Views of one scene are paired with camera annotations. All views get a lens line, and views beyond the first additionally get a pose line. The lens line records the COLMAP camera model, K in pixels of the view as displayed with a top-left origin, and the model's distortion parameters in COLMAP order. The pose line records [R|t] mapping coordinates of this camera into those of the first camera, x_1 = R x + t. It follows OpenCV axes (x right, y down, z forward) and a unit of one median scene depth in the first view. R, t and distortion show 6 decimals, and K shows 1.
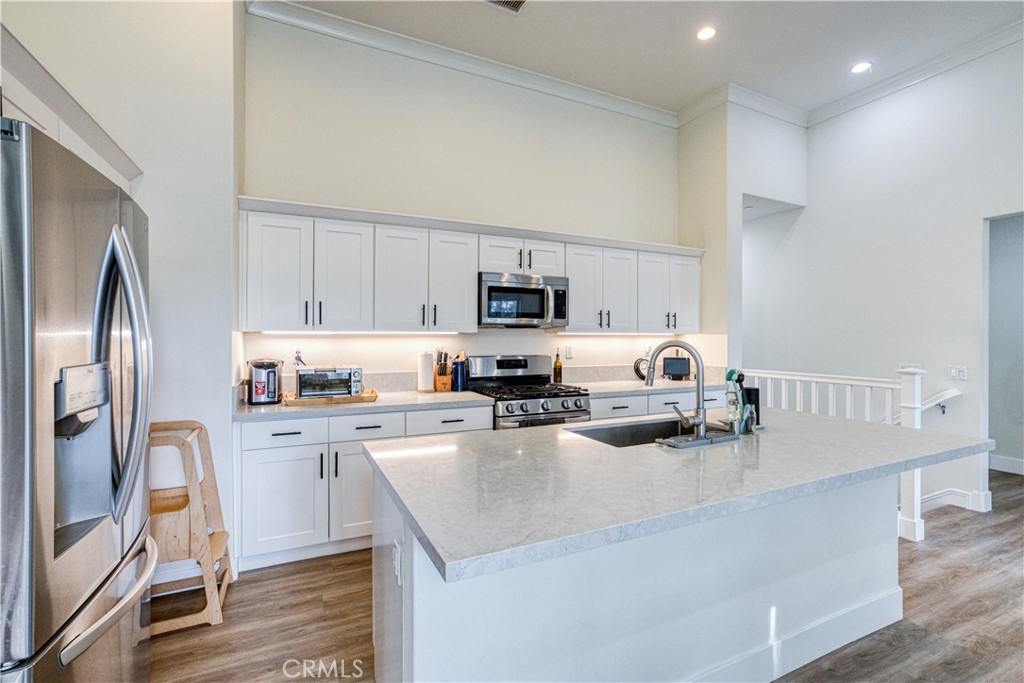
lens RADIAL K [[468.0, 0, 512.4], [0, 468.0, 334.3], [0, 0, 1]] dist [-0.011885, 0.000489]
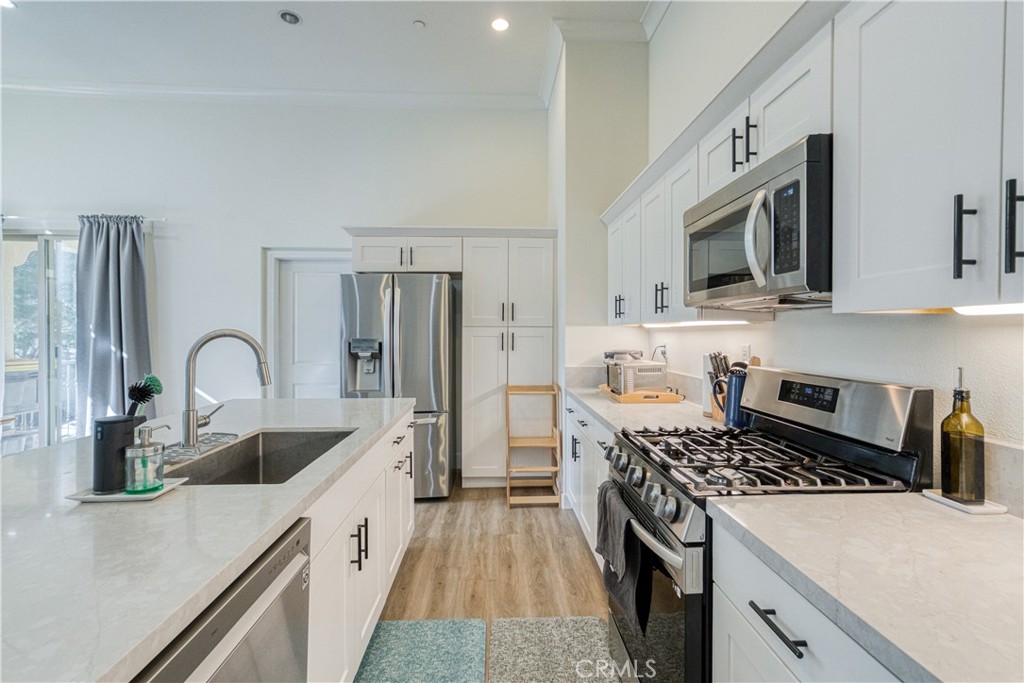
lens RADIAL K [[466.7, 0, 515.2], [0, 466.7, 335.1], [0, 0, 1]] dist [-0.012533, 0.008587]
pose [[-0.388622, 0.001940, -0.921395, 0.499499], [-0.001776, 0.999994, 0.002855, 0.011631], [0.921396, 0.002746, -0.388616, 0.979934]]
